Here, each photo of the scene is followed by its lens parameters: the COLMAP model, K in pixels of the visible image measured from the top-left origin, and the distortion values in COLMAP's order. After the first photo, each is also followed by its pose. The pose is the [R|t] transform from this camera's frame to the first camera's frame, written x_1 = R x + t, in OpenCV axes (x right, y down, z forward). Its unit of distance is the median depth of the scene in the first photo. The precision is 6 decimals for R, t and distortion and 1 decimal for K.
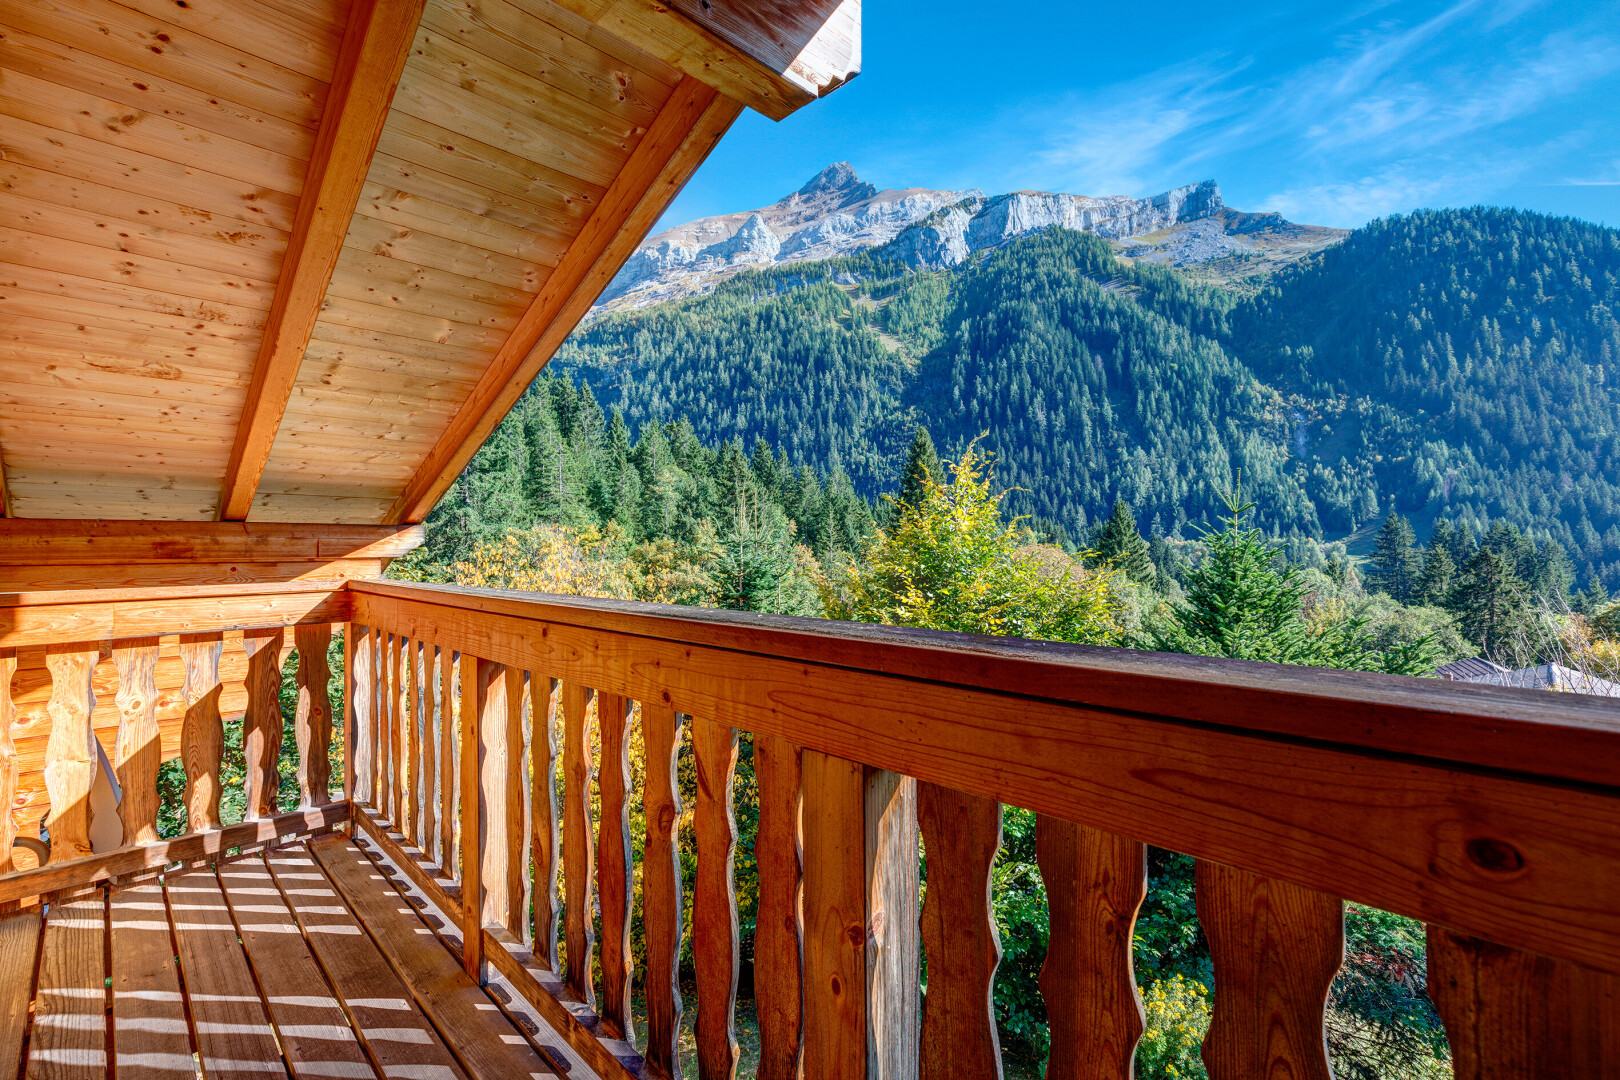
lens RADIAL K [[717.0, 0, 852.7], [0, 717.0, 540.3], [0, 0, 1]] dist [0.011780, -0.000887]
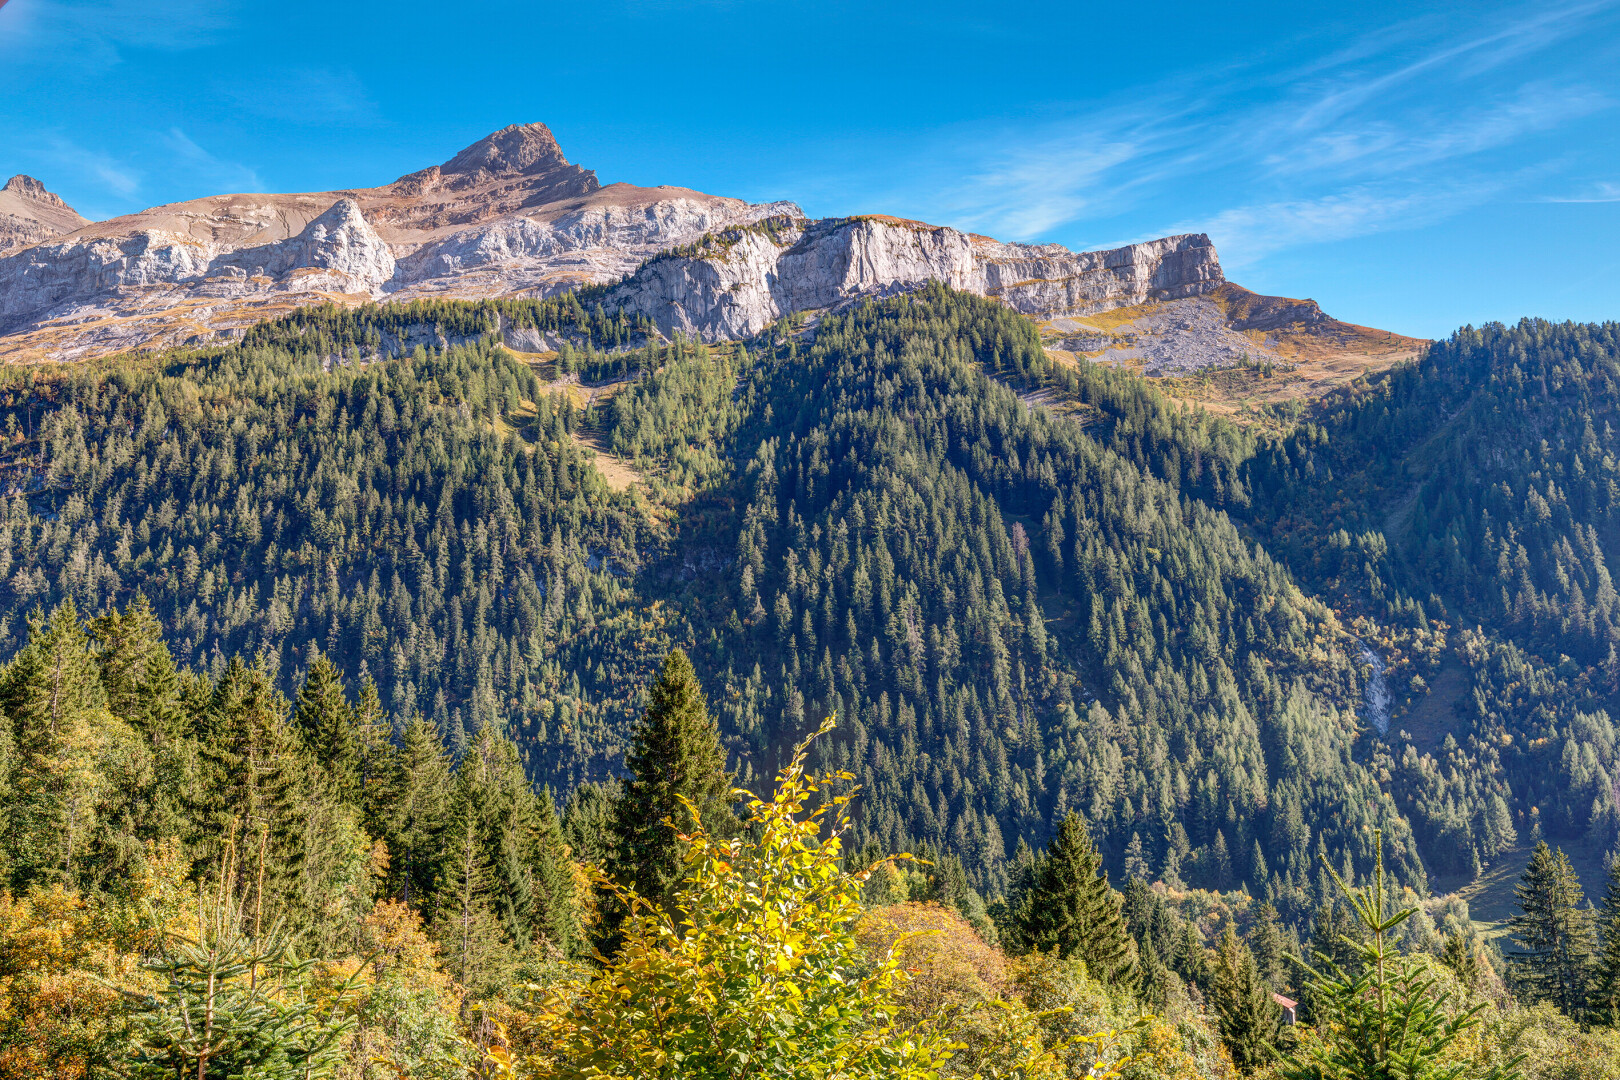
lens RADIAL K [[1104.3, 0, 824.2], [0, 1104.3, 507.4], [0, 0, 1]] dist [0.015155, -0.002868]
pose [[0.969719, 0.046393, 0.239778, 0.010588], [-0.001674, 0.983032, -0.183428, -0.117260], [-0.244220, 0.177472, 0.953342, 0.255679]]
